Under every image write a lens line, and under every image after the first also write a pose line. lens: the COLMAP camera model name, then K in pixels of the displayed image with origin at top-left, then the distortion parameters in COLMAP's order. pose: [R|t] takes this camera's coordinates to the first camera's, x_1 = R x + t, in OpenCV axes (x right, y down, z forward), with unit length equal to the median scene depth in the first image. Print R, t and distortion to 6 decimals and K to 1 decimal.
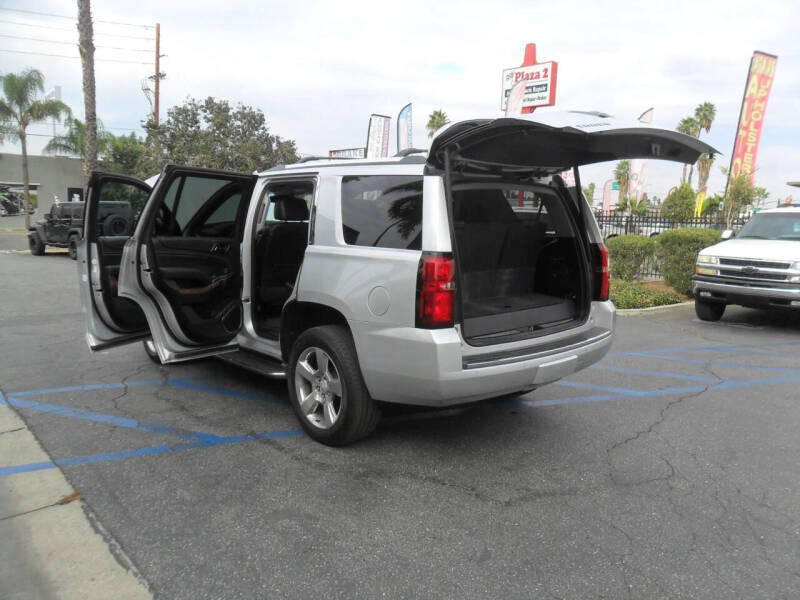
lens RADIAL K [[638.2, 0, 398.4], [0, 638.2, 297.9], [0, 0, 1]] dist [-0.050105, 0.053304]
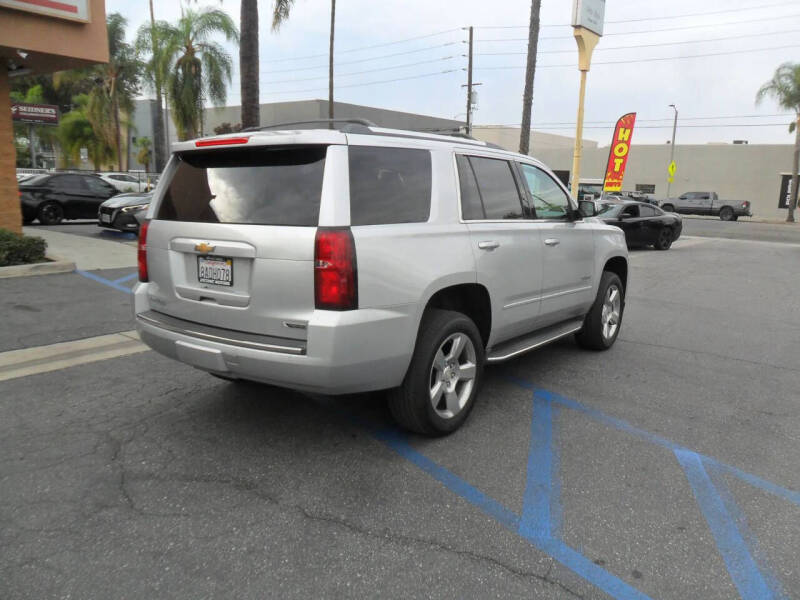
lens RADIAL K [[638.2, 0, 403.9], [0, 638.2, 302.2], [0, 0, 1]] dist [-0.050105, 0.053304]
pose [[0.207774, 0.156187, -0.965627, 0.914810], [-0.148600, 0.980753, 0.126659, -0.094971], [0.966824, 0.117175, 0.226984, 0.827551]]
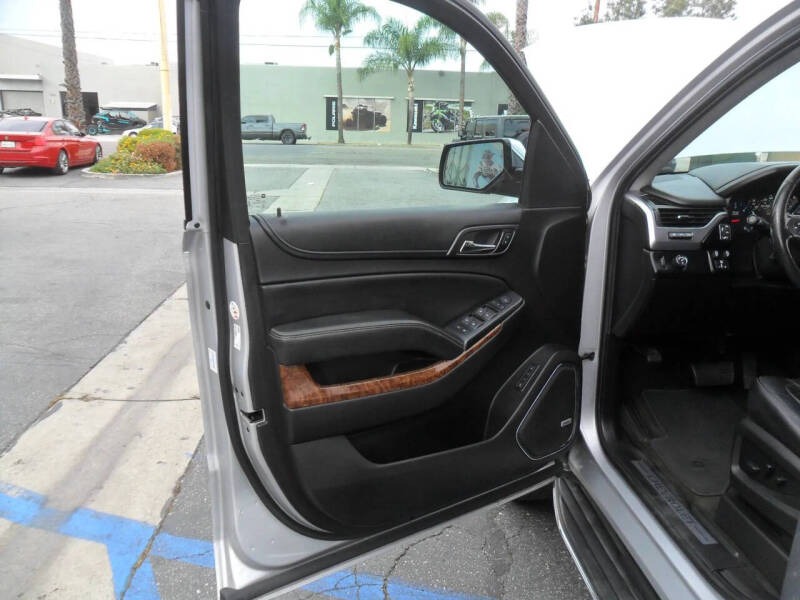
lens RADIAL K [[638.2, 0, 398.8], [0, 638.2, 299.8], [0, 0, 1]] dist [-0.050105, 0.053304]
pose [[0.801760, 0.150559, -0.578371, -0.258891], [-0.075303, 0.985485, 0.152150, -0.102195], [0.592883, -0.078434, 0.801459, 0.786728]]
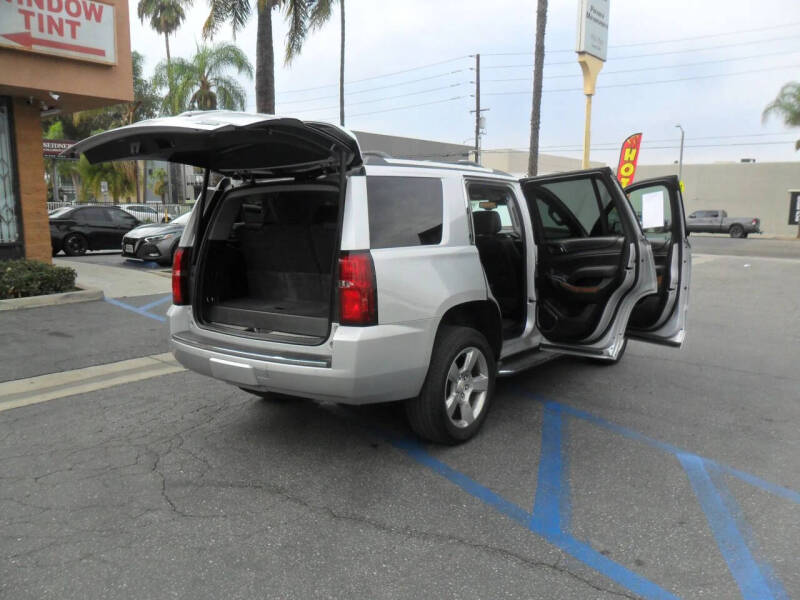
lens RADIAL K [[638.2, 0, 407.7], [0, 638.2, 299.6], [0, 0, 1]] dist [-0.050105, 0.053304]
pose [[0.196517, 0.111195, -0.974175, 0.973305], [-0.127686, 0.987990, 0.087014, -0.093057], [0.972151, 0.107289, 0.208355, 0.812096]]
